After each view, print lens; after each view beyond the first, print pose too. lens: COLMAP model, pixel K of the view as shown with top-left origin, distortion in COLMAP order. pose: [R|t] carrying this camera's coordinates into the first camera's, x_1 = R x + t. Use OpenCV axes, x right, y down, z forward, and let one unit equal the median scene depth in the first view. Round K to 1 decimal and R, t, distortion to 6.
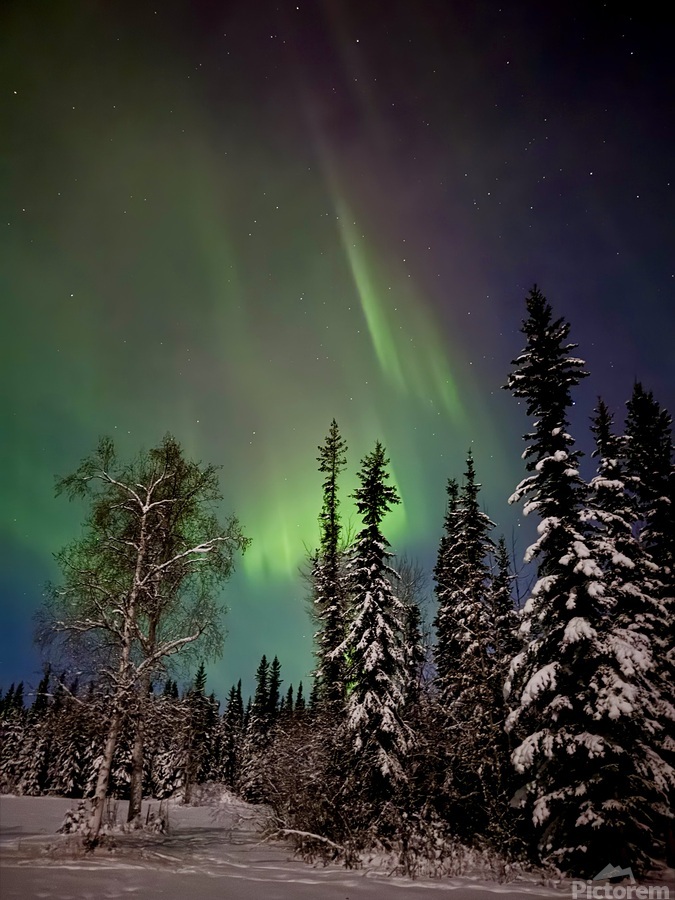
lens RADIAL K [[640.2, 0, 337.5], [0, 640.2, 450.0], [0, 0, 1]] dist [0.090843, -0.082584]
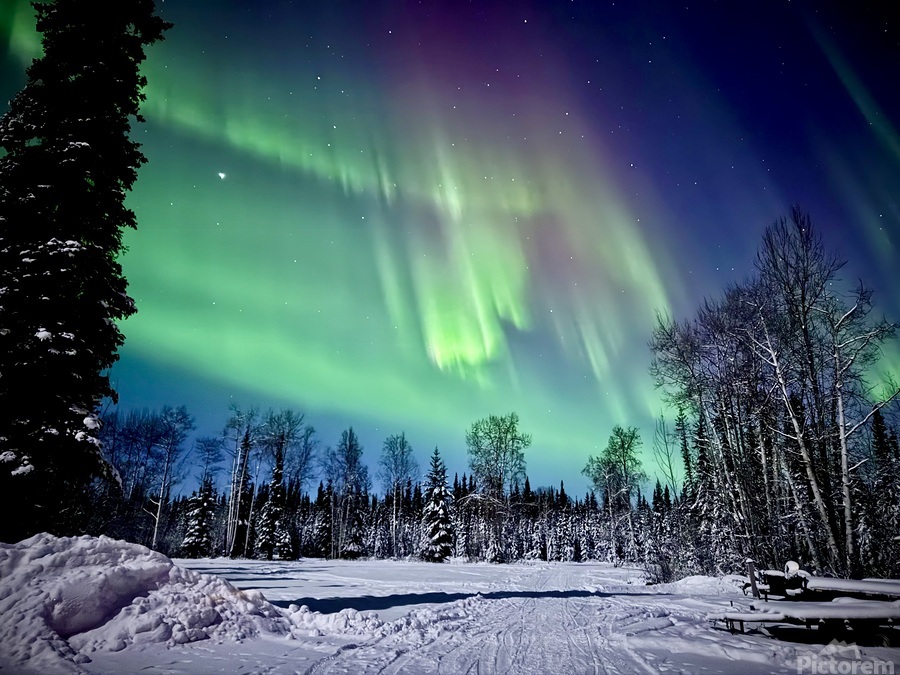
lens RADIAL K [[640.2, 0, 452.9], [0, 640.2, 335.5], [0, 0, 1]] dist [0.090843, -0.082584]
pose [[0.798760, -0.212346, -0.562931, 0.267183], [0.288857, 0.956107, 0.049211, -0.240866], [0.527772, -0.201914, 0.825038, -0.491195]]
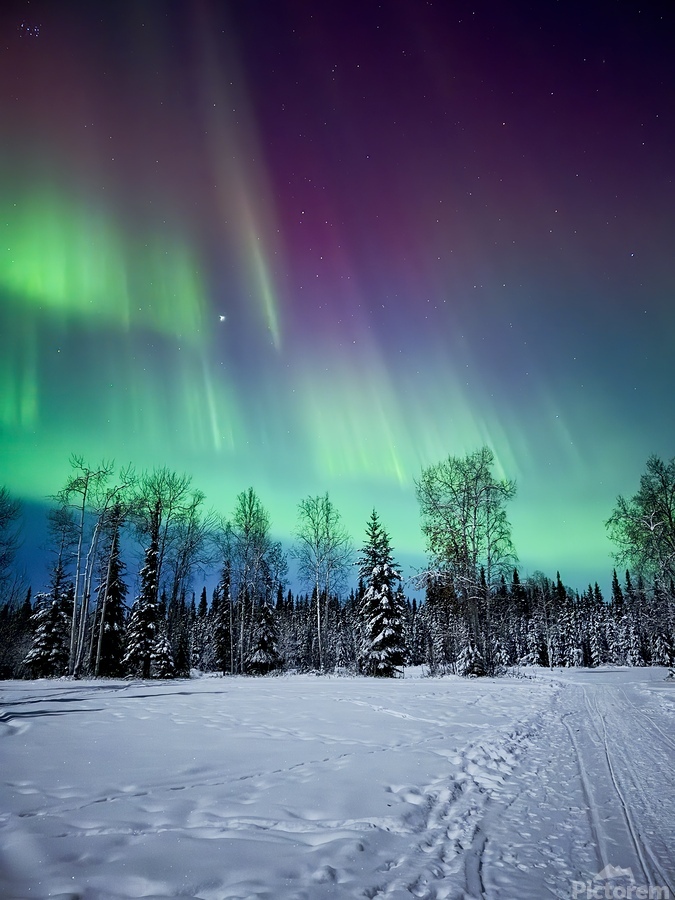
lens RADIAL K [[631.7, 0, 337.5], [0, 631.7, 450.0], [0, 0, 1]] dist [0.125980, -0.208071]
pose [[0.693534, -0.263503, -0.670505, 0.098373], [0.363982, 0.931347, 0.010472, -0.117849], [0.621713, -0.251314, 0.741831, -0.237122]]
